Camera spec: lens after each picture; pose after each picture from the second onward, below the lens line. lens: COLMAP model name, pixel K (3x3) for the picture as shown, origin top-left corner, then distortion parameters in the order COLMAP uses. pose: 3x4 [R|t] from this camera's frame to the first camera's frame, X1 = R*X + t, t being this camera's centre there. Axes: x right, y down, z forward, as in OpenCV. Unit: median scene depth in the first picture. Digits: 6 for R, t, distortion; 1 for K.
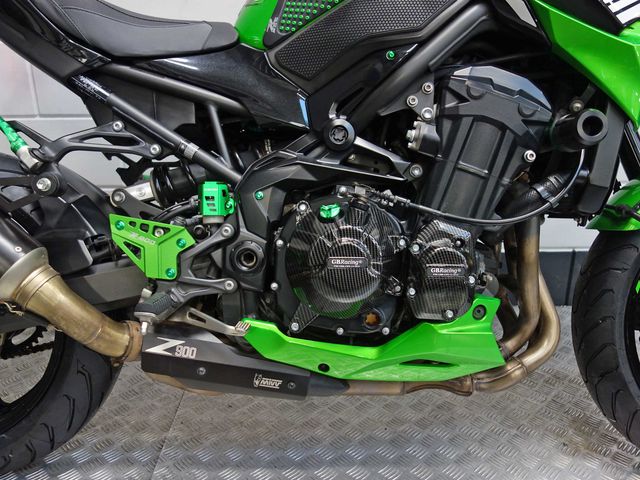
lens RADIAL K [[560.8, 0, 320.4], [0, 560.8, 243.4], [0, 0, 1]] dist [0.011738, -0.025509]
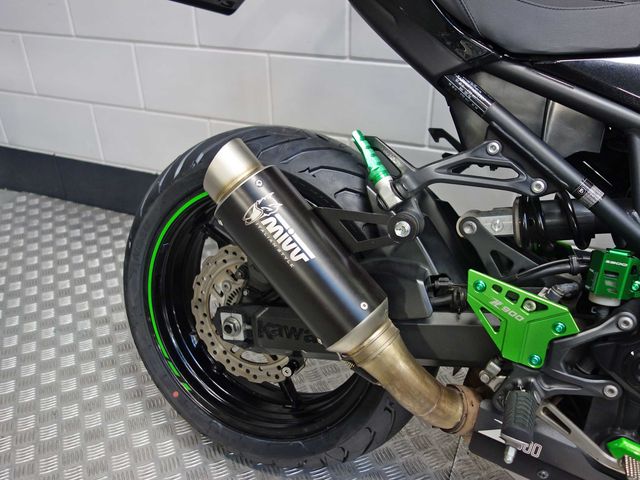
lens RADIAL K [[560.8, 0, 326.7], [0, 560.8, 242.4], [0, 0, 1]] dist [0.011738, -0.025509]
pose [[0.918669, 0.198197, -0.341710, -0.289259], [-0.127352, 0.967435, 0.218748, -0.227218], [0.373937, -0.157439, 0.913993, 0.211023]]
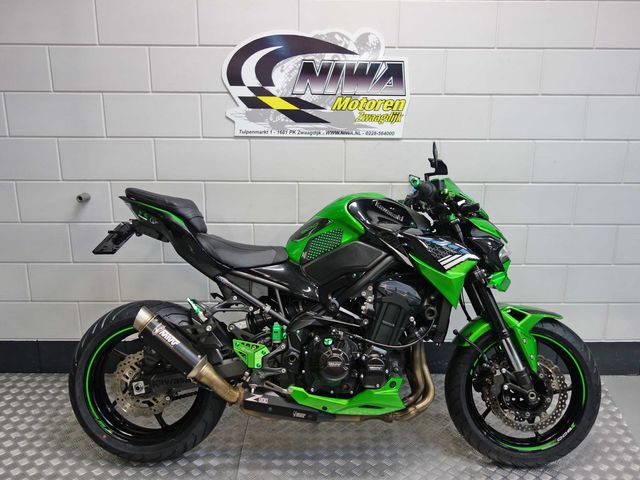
lens RADIAL K [[560.8, 0, 319.6], [0, 560.8, 244.2], [0, 0, 1]] dist [0.011738, -0.025509]
pose [[0.999904, 0.013345, 0.003603, -0.031340], [-0.013019, 0.996799, -0.078877, -0.257095], [-0.004644, 0.078823, 0.996878, -1.297118]]
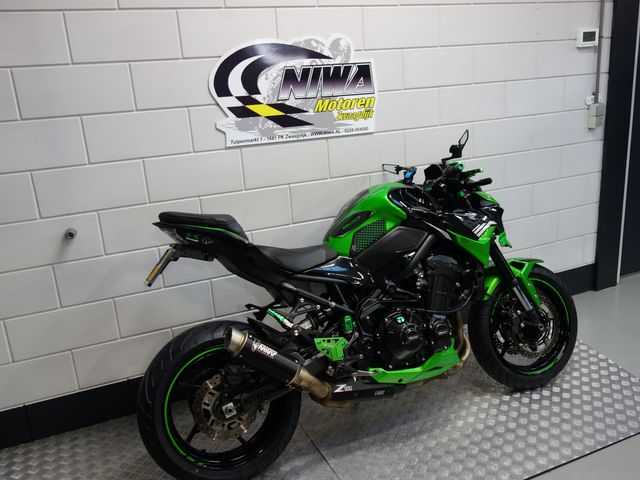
lens RADIAL K [[560.8, 0, 317.8], [0, 560.8, 245.2], [0, 0, 1]] dist [0.011738, -0.025509]
pose [[0.918382, -0.161672, 0.361160, -1.129677], [0.188261, 0.981327, -0.039438, -0.337625], [-0.348040, 0.104211, 0.931669, -1.250911]]
